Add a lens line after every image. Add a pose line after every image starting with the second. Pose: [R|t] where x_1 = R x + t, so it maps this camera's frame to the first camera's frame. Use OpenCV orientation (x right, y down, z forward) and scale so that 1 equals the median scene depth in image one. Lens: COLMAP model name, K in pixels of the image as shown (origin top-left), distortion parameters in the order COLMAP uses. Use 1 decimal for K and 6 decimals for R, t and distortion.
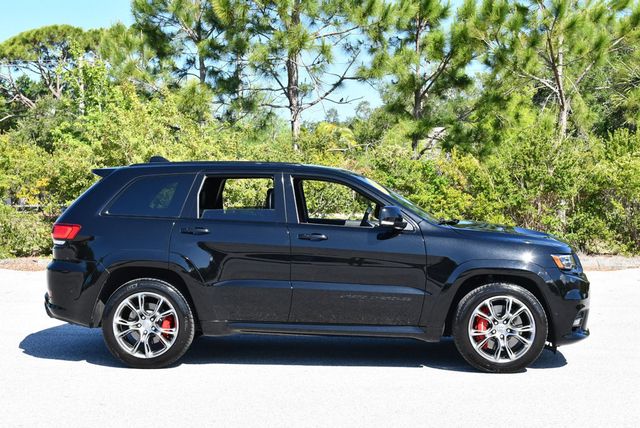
lens RADIAL K [[1045.3, 0, 320.1], [0, 1045.3, 215.3], [0, 0, 1]] dist [-0.033128, -0.001034]
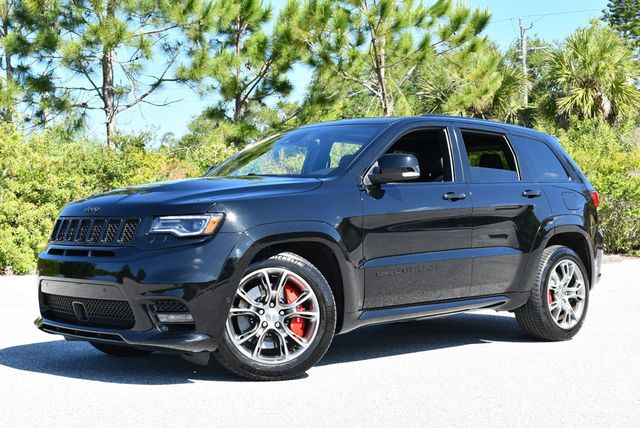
lens RADIAL K [[988.8, 0, 321.3], [0, 988.8, 212.4], [0, 0, 1]] dist [-0.011842, -0.100814]
pose [[0.981116, -0.007954, 0.193257, -0.012260], [0.014656, 0.999339, -0.033271, 0.026908], [-0.192865, 0.035475, 0.980584, 0.104861]]
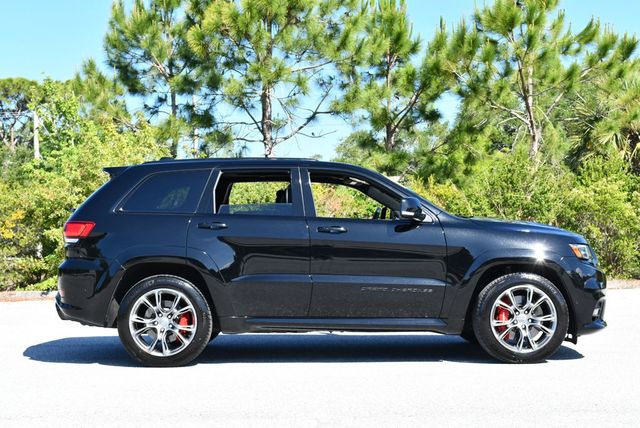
lens RADIAL K [[1041.9, 0, 321.4], [0, 1041.9, 214.0], [0, 0, 1]] dist [-0.007330, -0.041407]
pose [[0.998616, -0.013807, 0.050748, -0.030050], [0.016677, 0.998259, -0.056575, 0.027650], [-0.049878, 0.057343, 0.997108, 0.005948]]
